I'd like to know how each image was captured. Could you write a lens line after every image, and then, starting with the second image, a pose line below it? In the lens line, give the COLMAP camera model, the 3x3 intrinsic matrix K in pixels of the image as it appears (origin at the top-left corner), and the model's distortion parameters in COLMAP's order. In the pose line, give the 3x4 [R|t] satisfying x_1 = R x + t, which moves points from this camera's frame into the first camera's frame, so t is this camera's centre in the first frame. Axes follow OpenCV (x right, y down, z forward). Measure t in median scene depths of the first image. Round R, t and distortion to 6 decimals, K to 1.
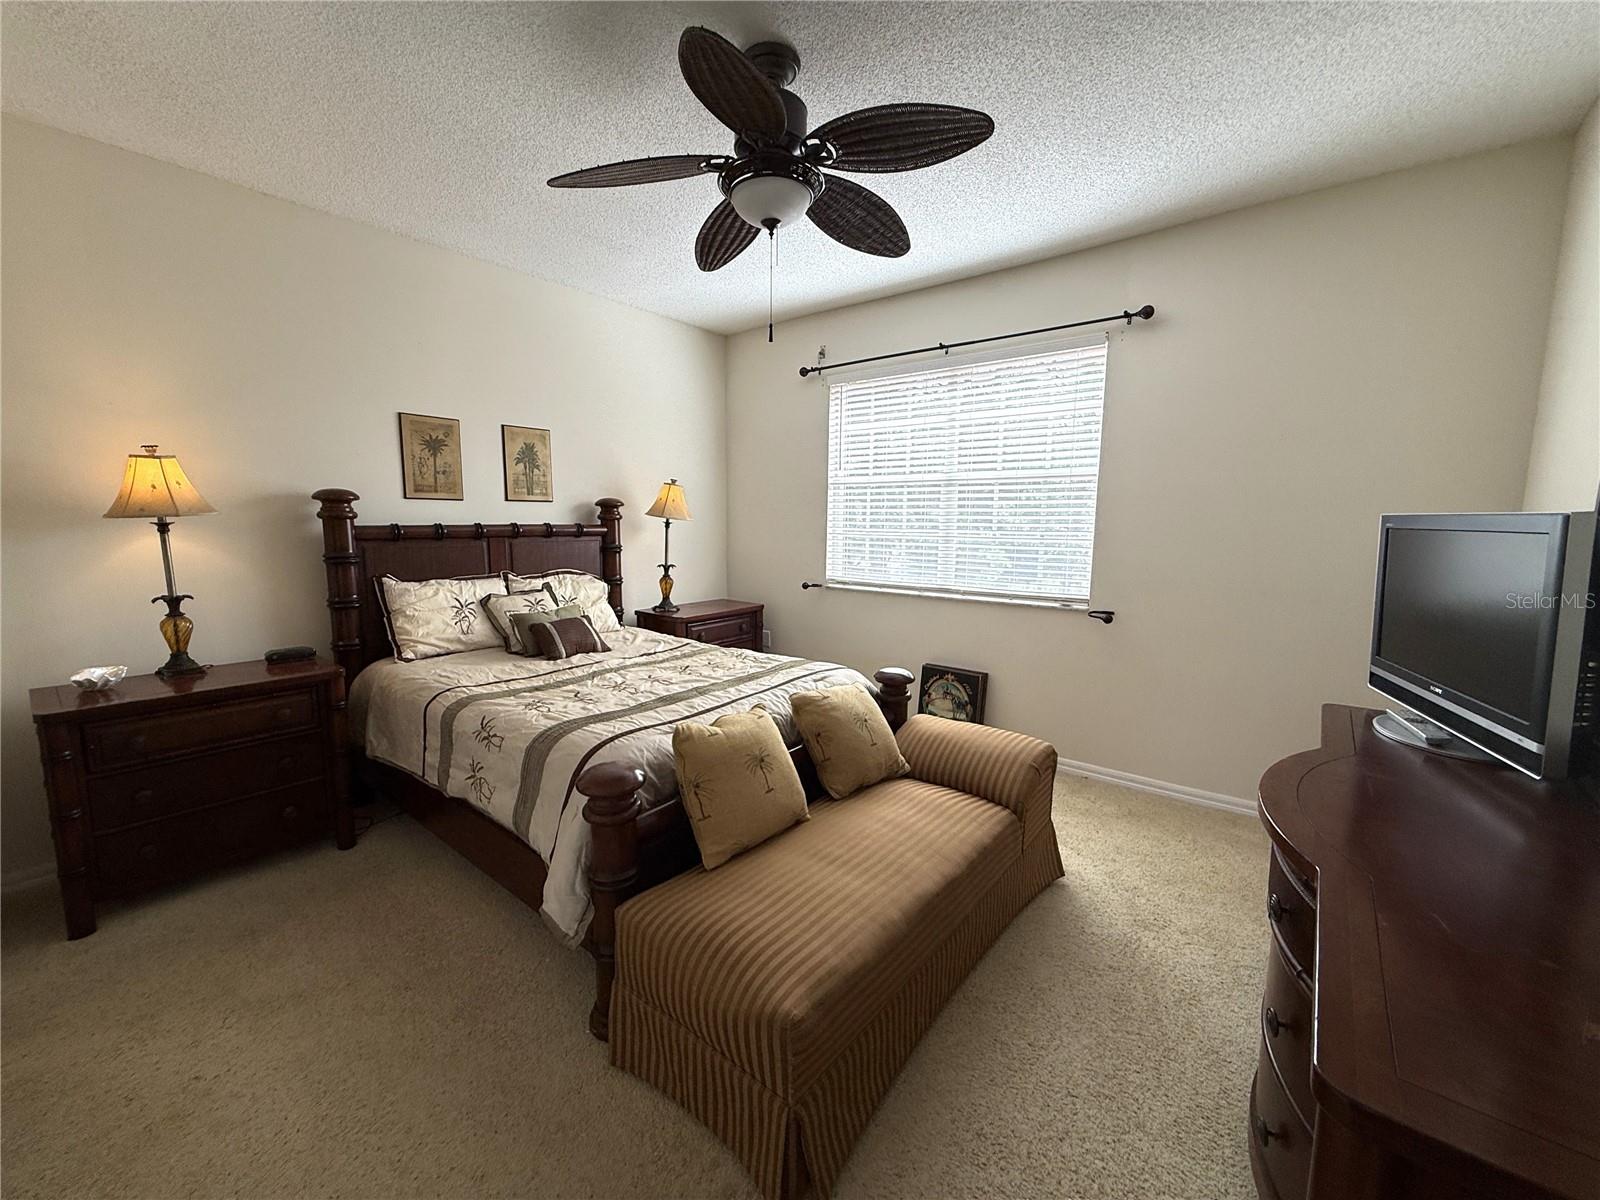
lens RADIAL K [[635.6, 0, 790.7], [0, 635.6, 591.3], [0, 0, 1]] dist [0.000615, 0.000056]
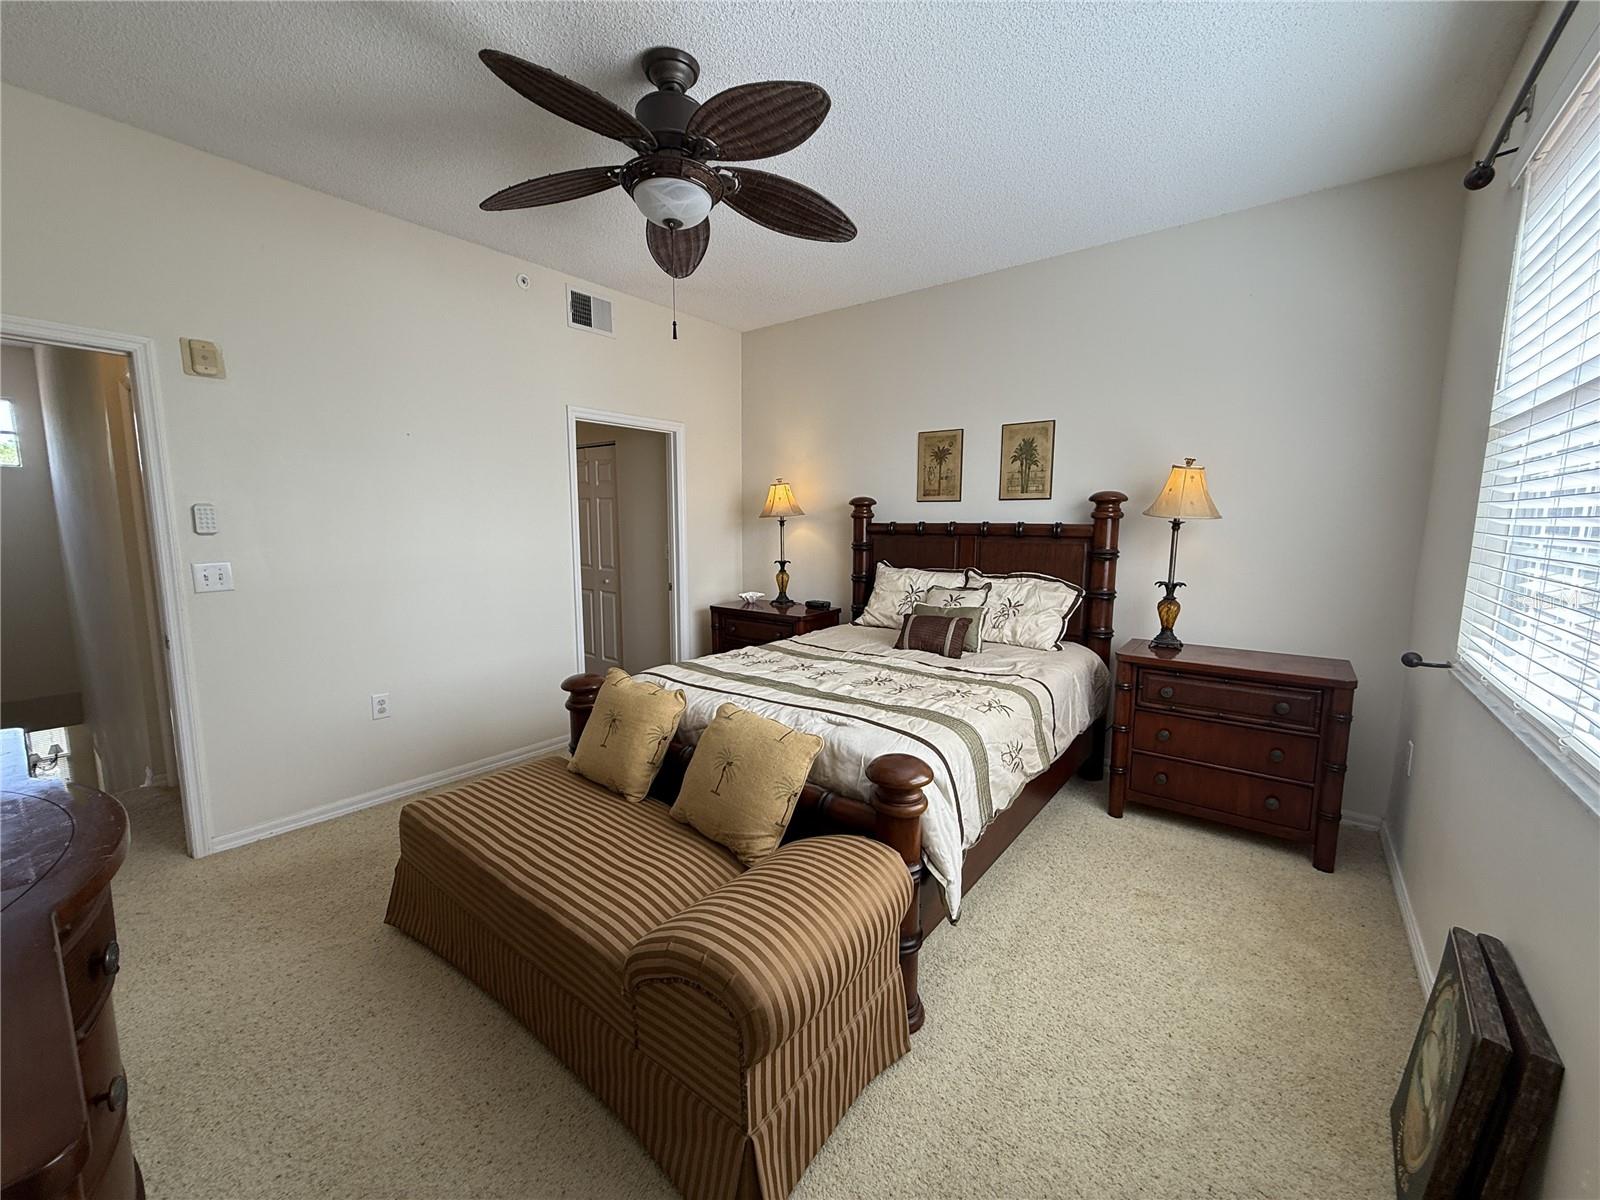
lens RADIAL K [[633.3, 0, 800.0], [0, 633.3, 600.0], [0, 0, 1]] dist [-0.050045, -0.000025]
pose [[0.020699, 0.124144, -0.992048, 0.606105], [-0.109823, 0.986539, 0.121163, -0.077039], [0.993736, 0.106442, 0.034055, 0.716745]]
